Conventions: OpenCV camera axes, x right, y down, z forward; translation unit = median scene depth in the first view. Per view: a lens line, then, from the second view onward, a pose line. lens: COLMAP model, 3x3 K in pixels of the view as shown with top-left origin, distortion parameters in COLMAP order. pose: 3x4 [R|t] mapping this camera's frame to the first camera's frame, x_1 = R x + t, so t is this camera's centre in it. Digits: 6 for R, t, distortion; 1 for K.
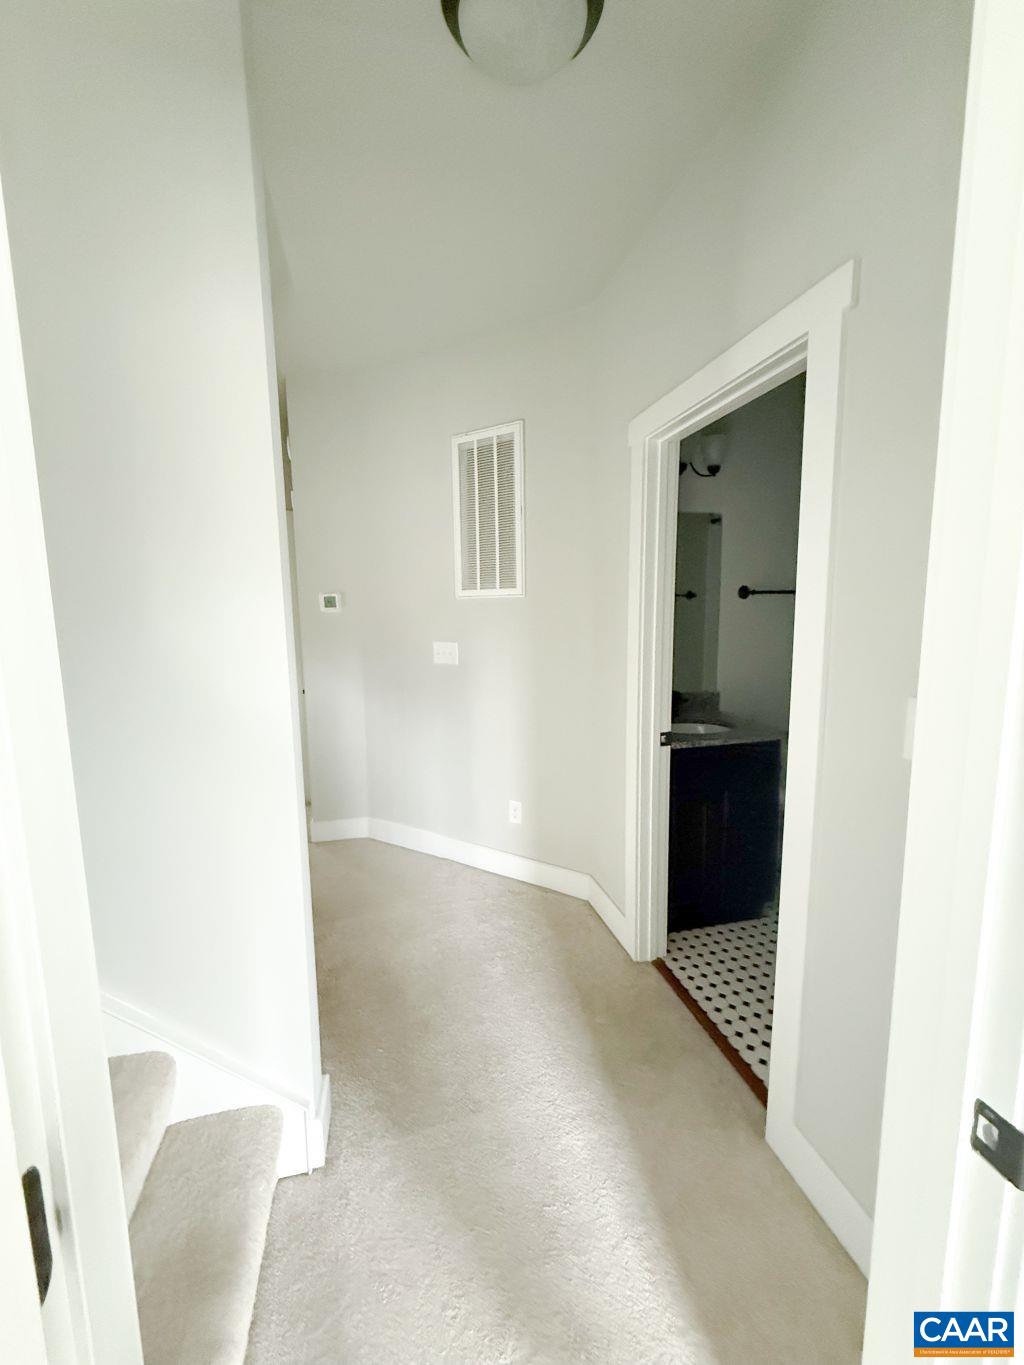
lens RADIAL K [[545.0, 0, 517.2], [0, 545.0, 683.3], [0, 0, 1]] dist [0.001216, -0.000017]
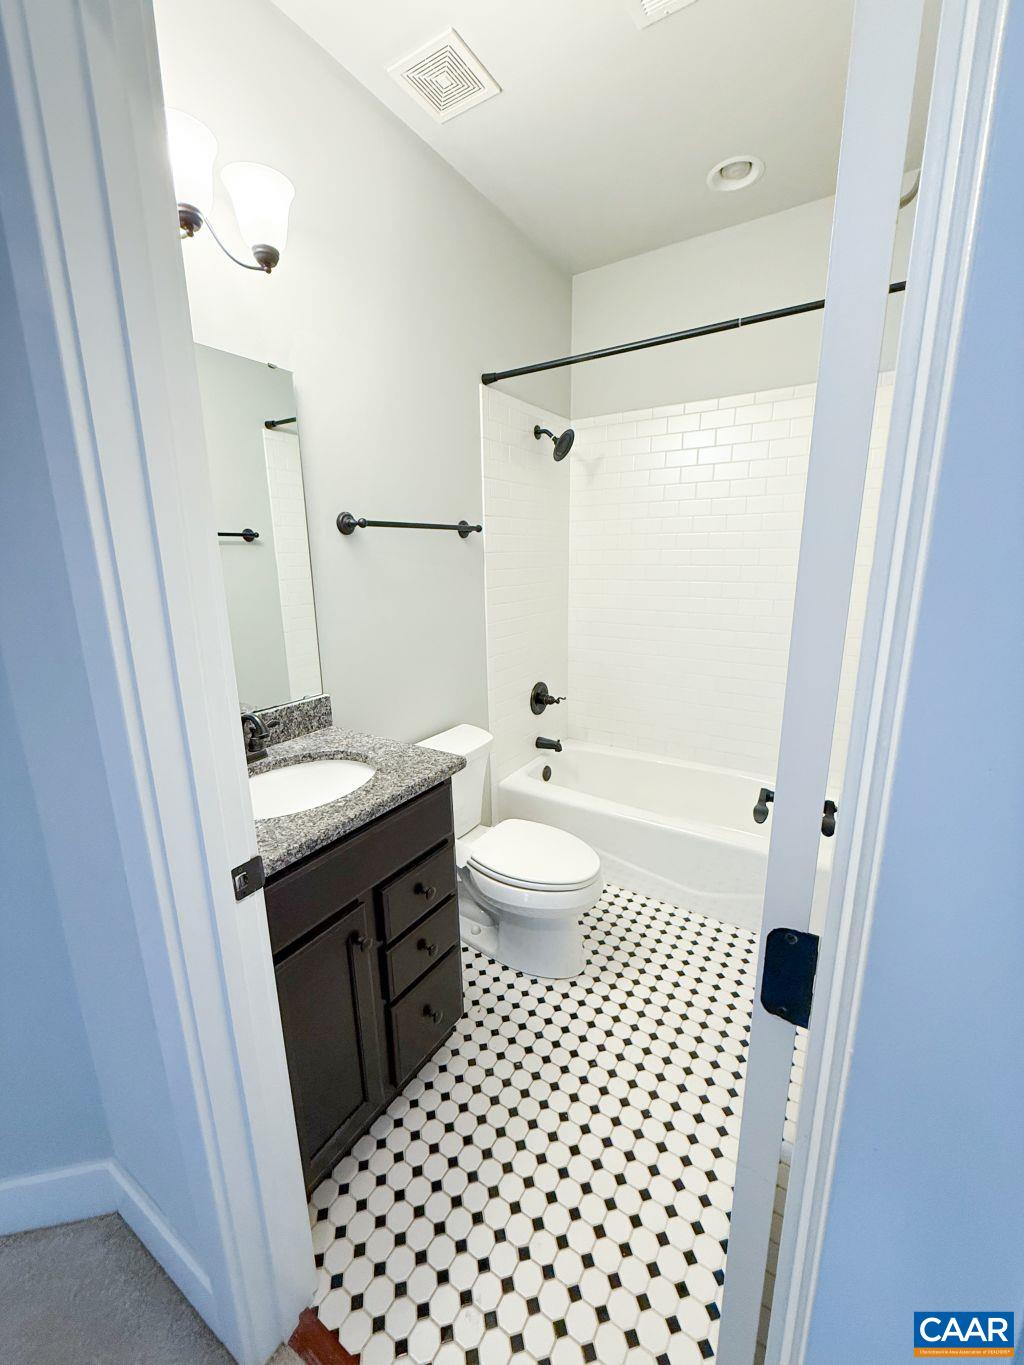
lens RADIAL K [[545.0, 0, 518.1], [0, 545.0, 683.6], [0, 0, 1]] dist [0.001216, -0.000017]
pose [[0.729672, -0.150316, 0.667071, 0.153222], [0.094258, 0.988337, 0.119605, -0.057581], [-0.677270, -0.024395, 0.735330, 0.512052]]
